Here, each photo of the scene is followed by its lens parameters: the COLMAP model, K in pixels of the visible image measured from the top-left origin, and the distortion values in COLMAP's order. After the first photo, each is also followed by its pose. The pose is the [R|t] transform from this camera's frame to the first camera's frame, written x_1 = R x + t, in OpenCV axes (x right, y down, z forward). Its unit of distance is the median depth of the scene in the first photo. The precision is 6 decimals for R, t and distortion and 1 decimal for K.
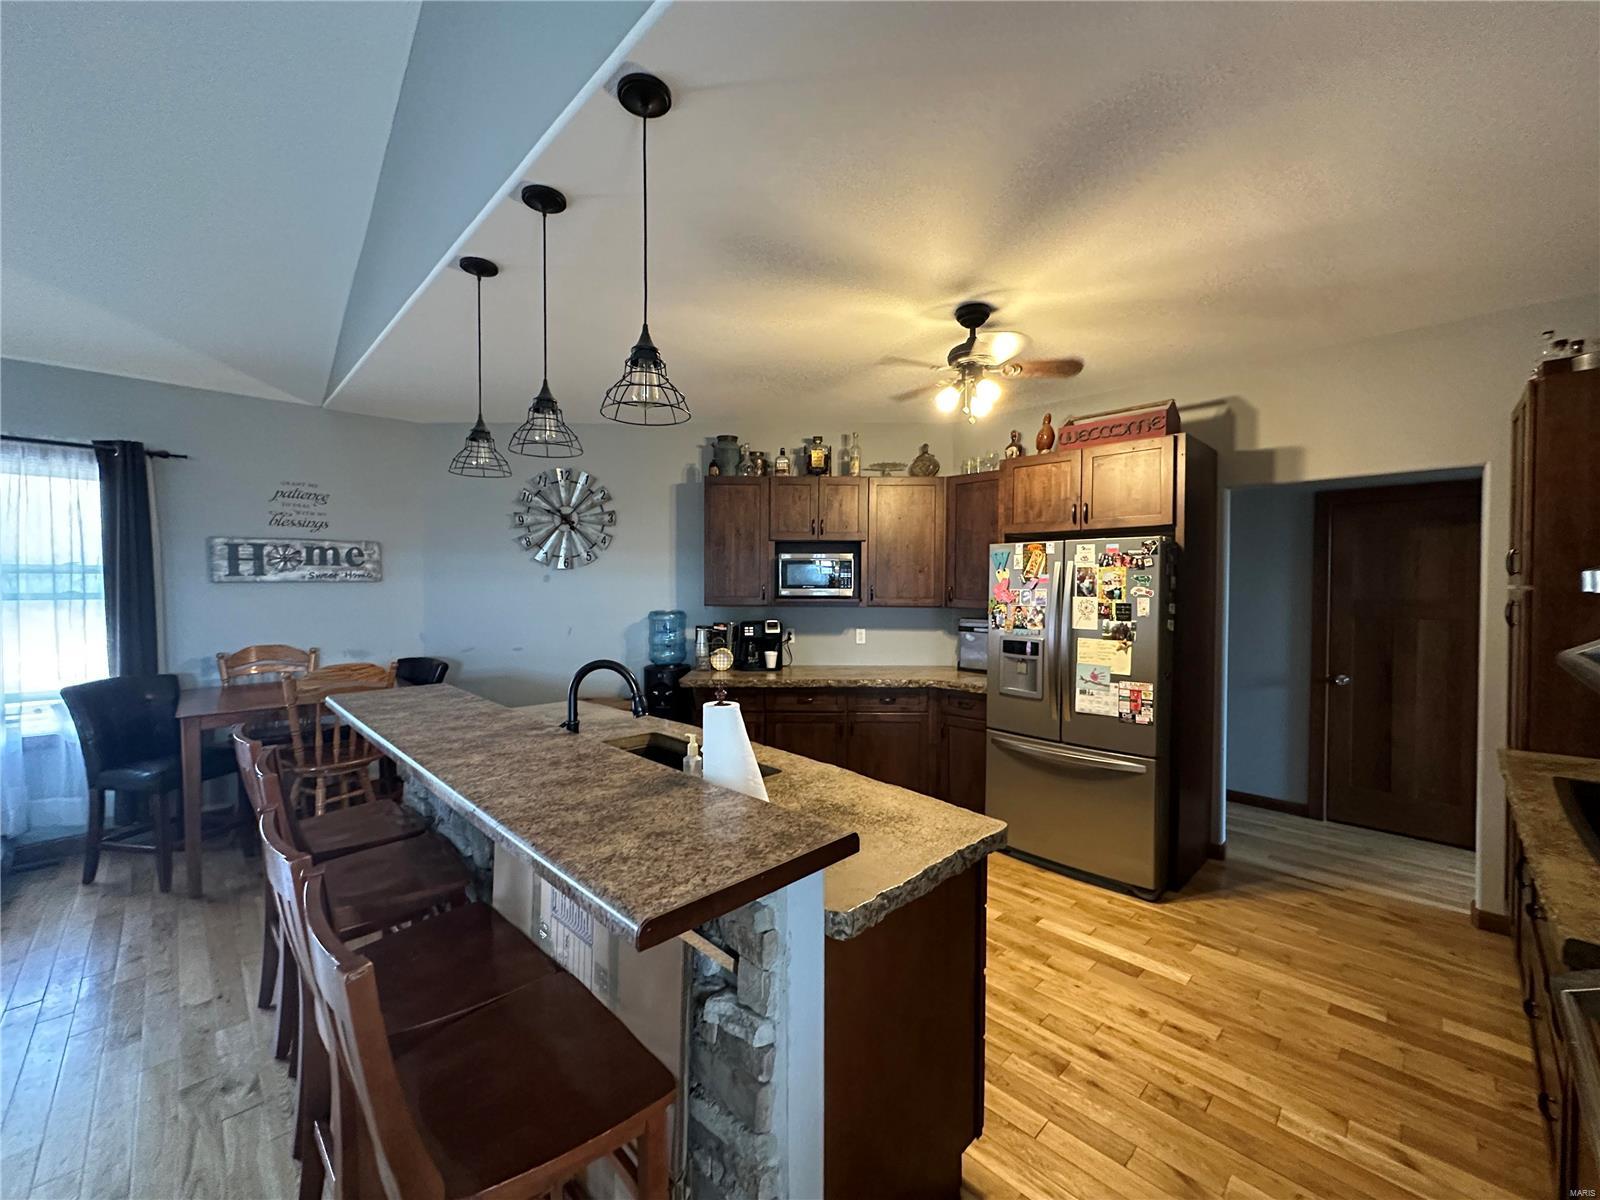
lens RADIAL K [[638.5, 0, 799.4], [0, 638.5, 598.3], [0, 0, 1]] dist [-0.002268, 0.000888]
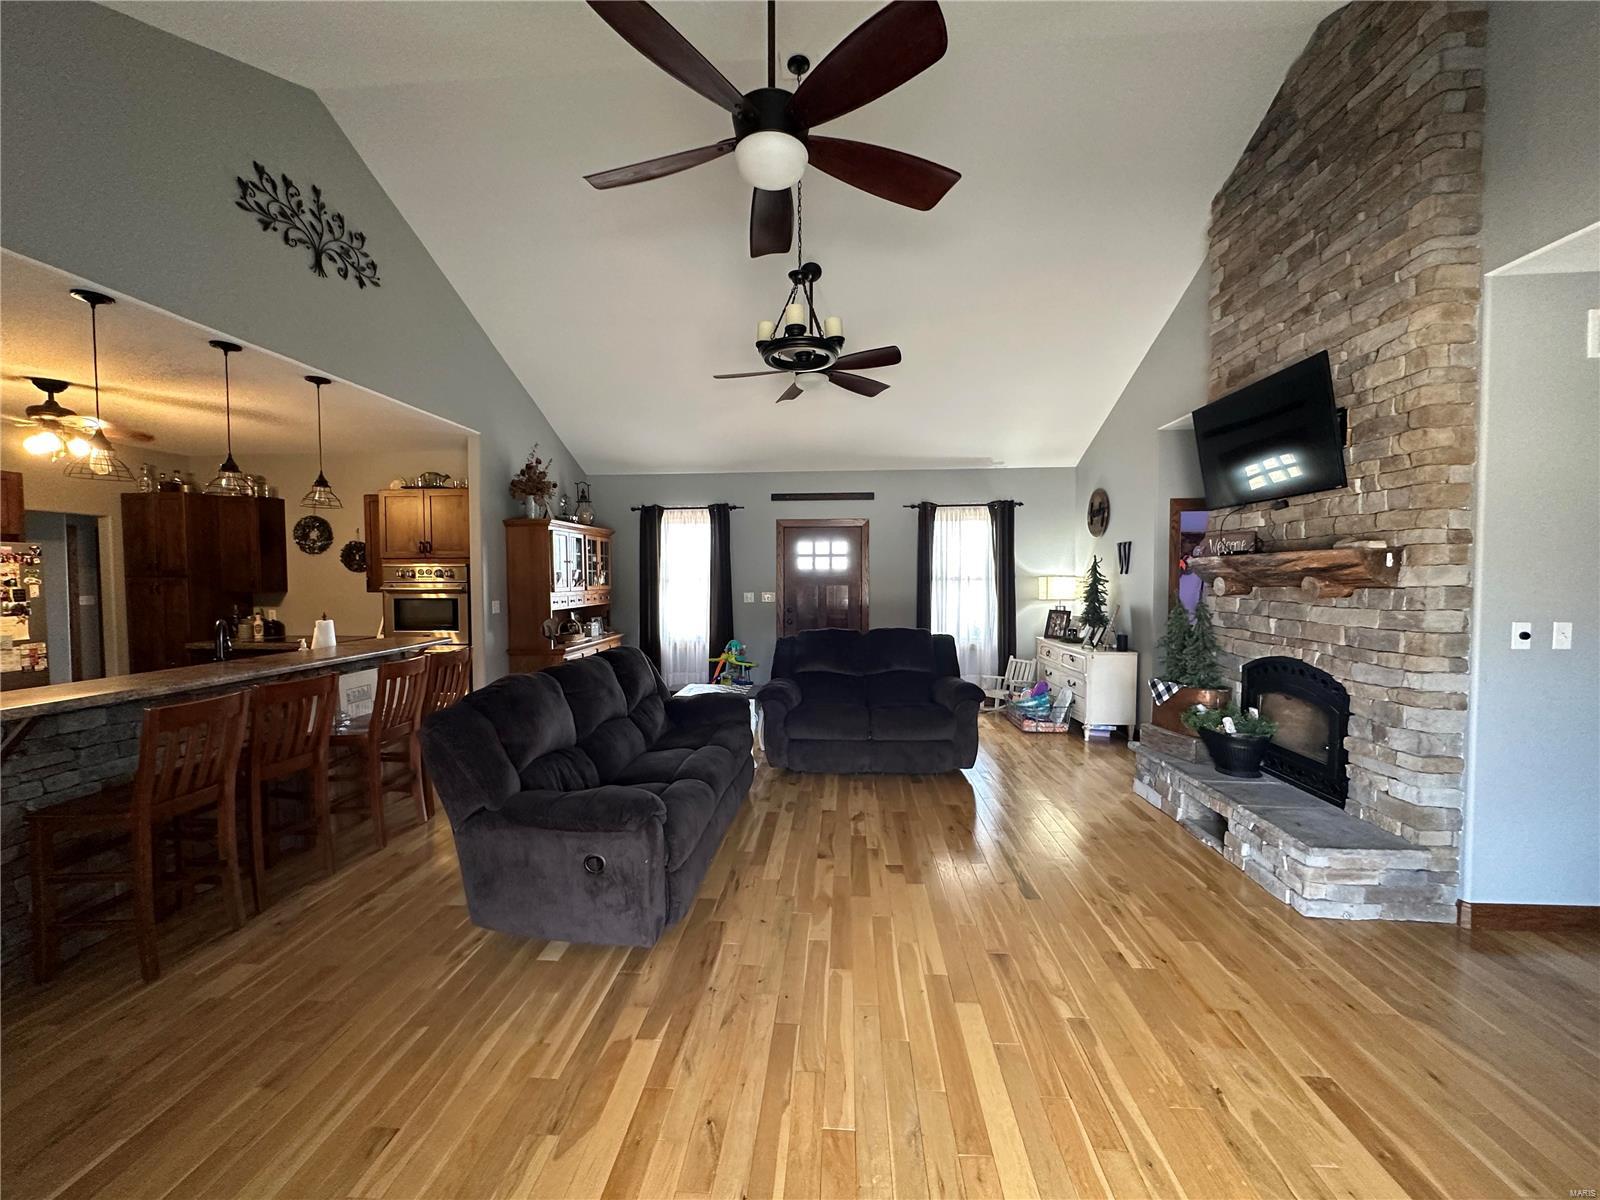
lens RADIAL K [[638.5, 0, 799.4], [0, 638.5, 598.3], [0, 0, 1]] dist [-0.002268, 0.000888]
pose [[-0.659630, -0.025541, 0.751157, -1.572250], [0.020809, 0.998419, 0.052222, -0.009291], [-0.751303, 0.050078, -0.658055, 0.588224]]
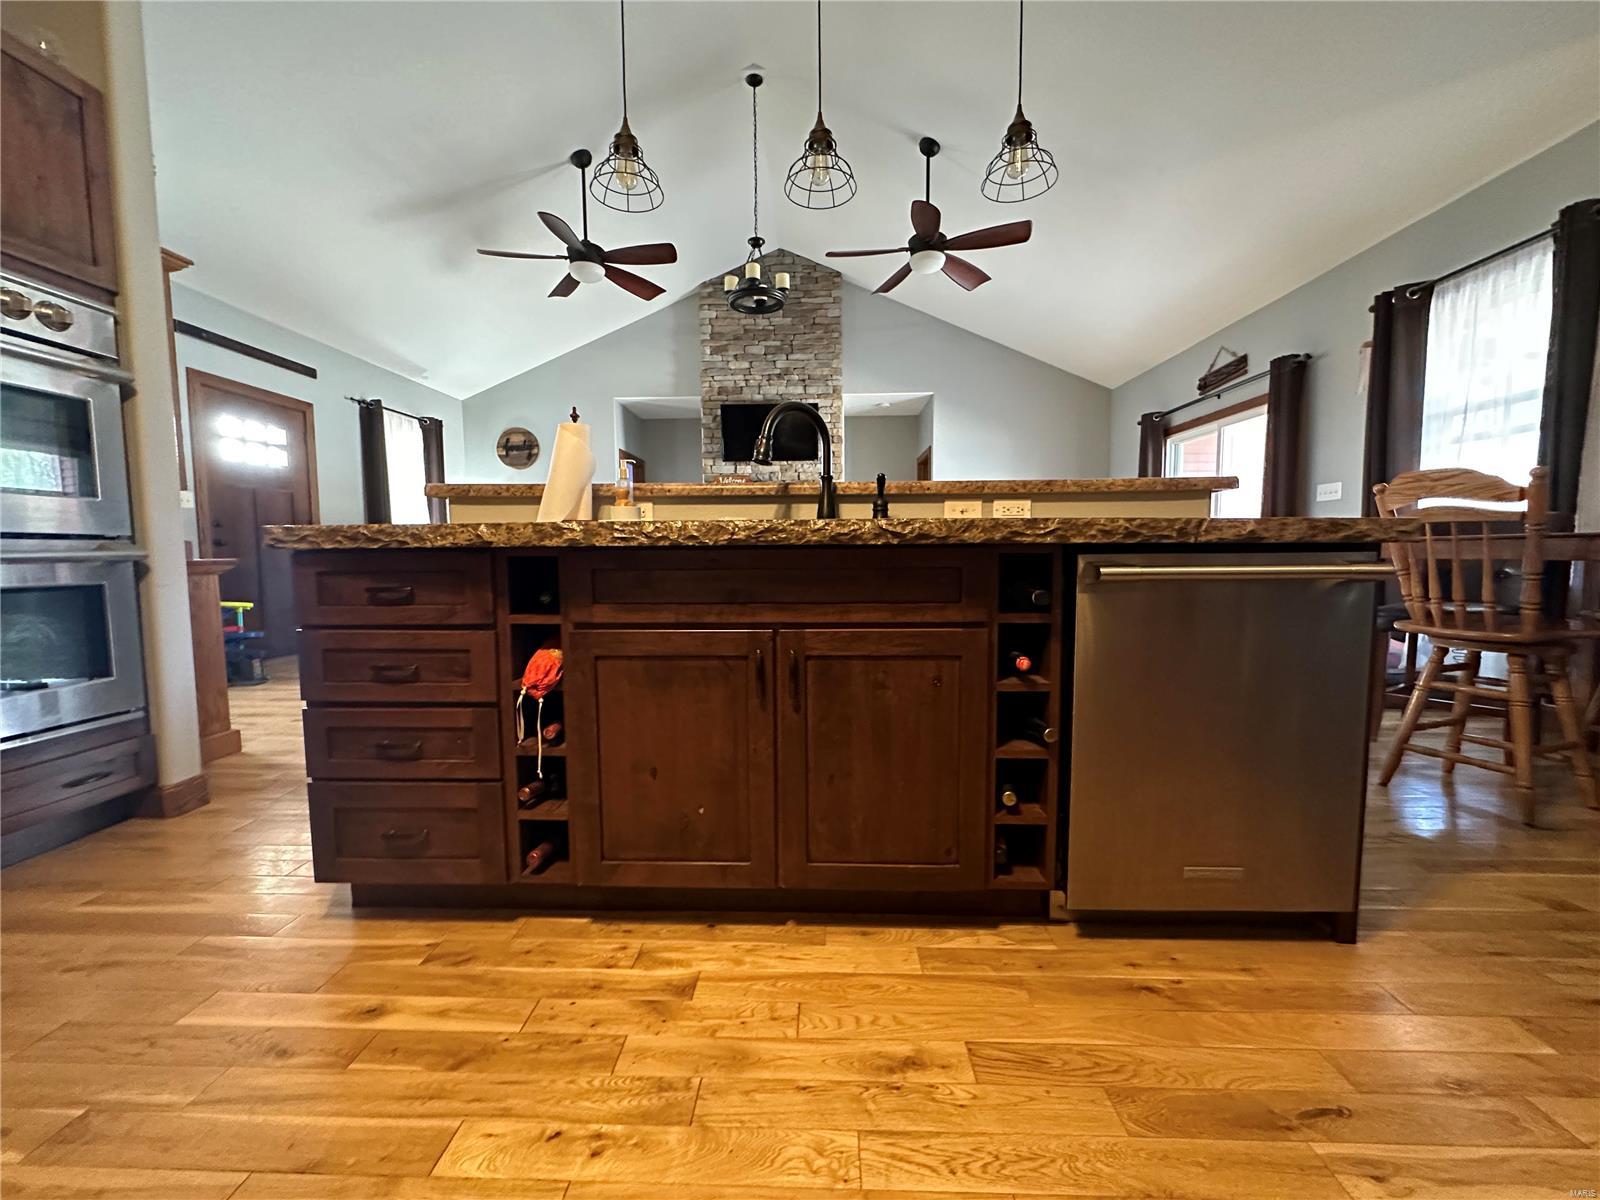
lens RADIAL K [[638.5, 0, 799.4], [0, 638.5, 598.3], [0, 0, 1]] dist [-0.002268, 0.000888]
pose [[-0.725909, 0.055187, -0.685573, 0.190400], [-0.009767, 0.995848, 0.090505, 0.175245], [0.687722, 0.072394, -0.722356, 1.015333]]
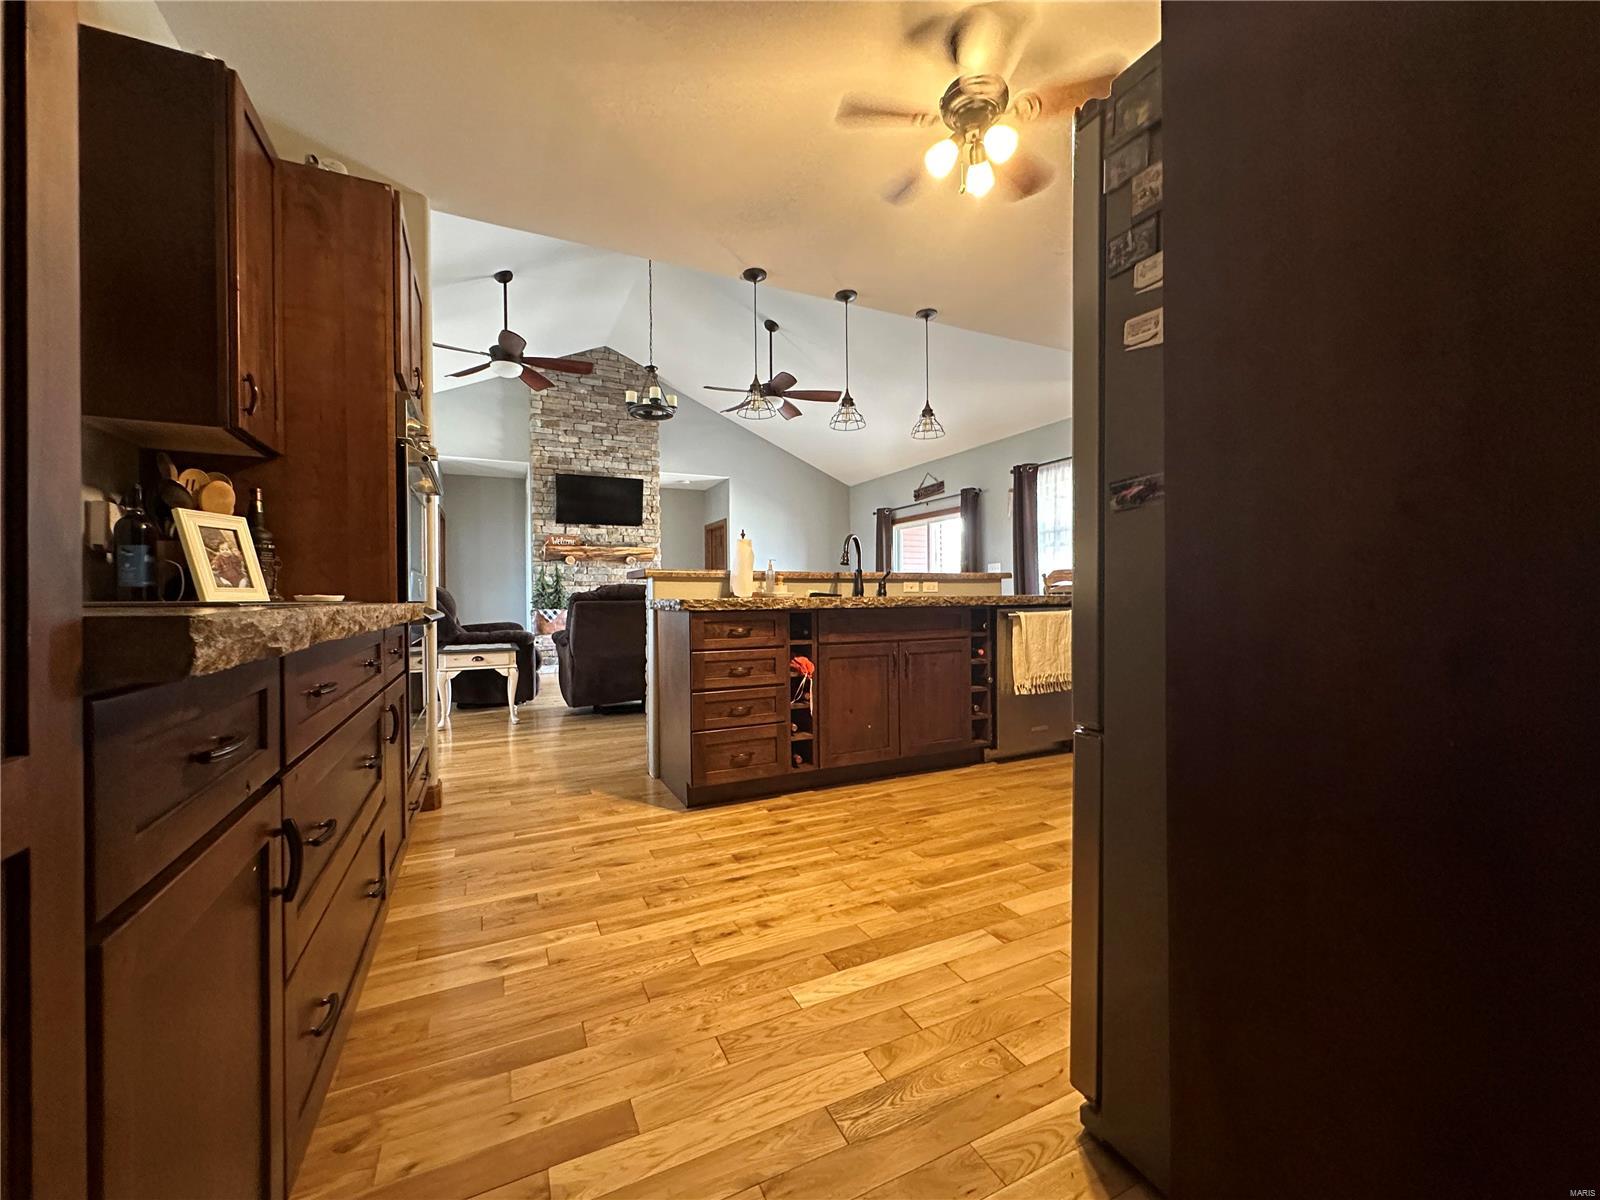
lens RADIAL K [[638.5, 0, 799.4], [0, 638.5, 598.3], [0, 0, 1]] dist [-0.002268, 0.000888]
pose [[-0.320293, 0.005720, -0.947301, 0.866351], [-0.011497, 0.999885, 0.009925, 0.158859], [0.947249, 0.014070, -0.320190, 0.875617]]
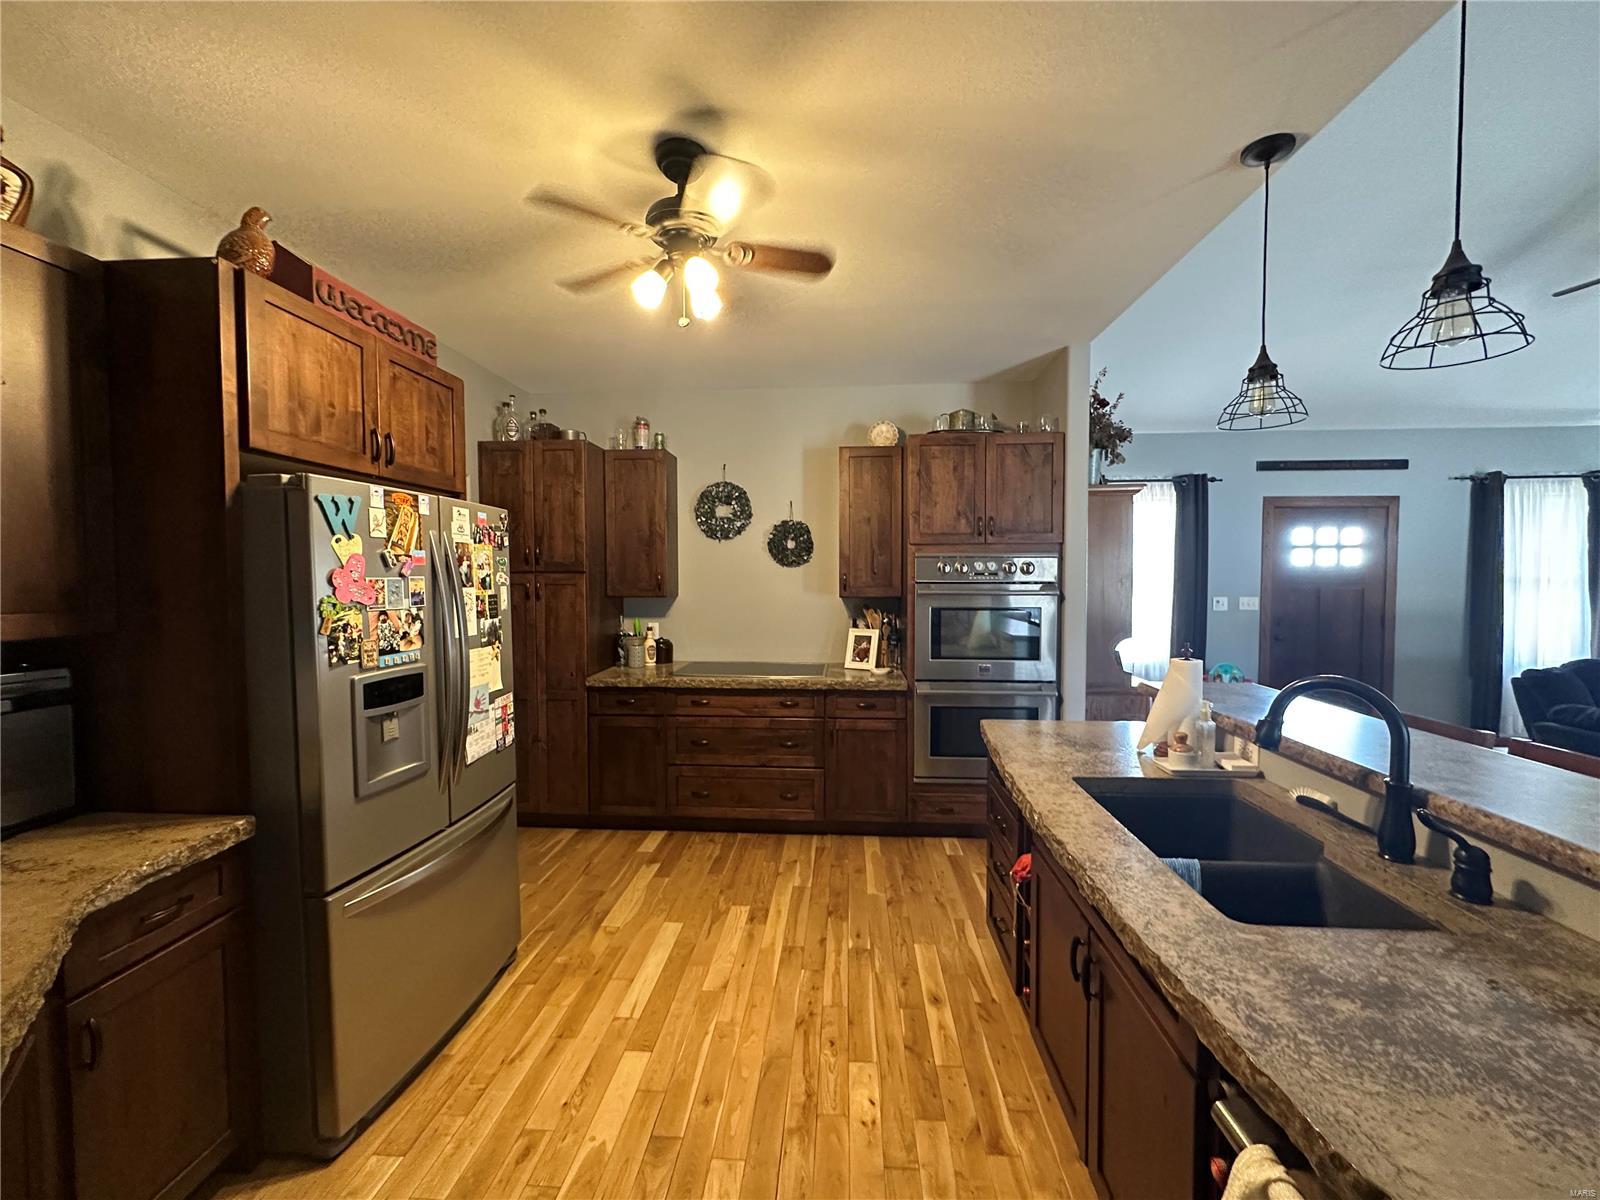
lens RADIAL K [[638.5, 0, 799.4], [0, 638.5, 598.3], [0, 0, 1]] dist [-0.002268, 0.000888]
pose [[-0.662001, -0.027068, 0.749014, -0.265030], [0.018429, 0.998458, 0.052371, -0.018778], [-0.749276, 0.048473, -0.660481, 1.138278]]
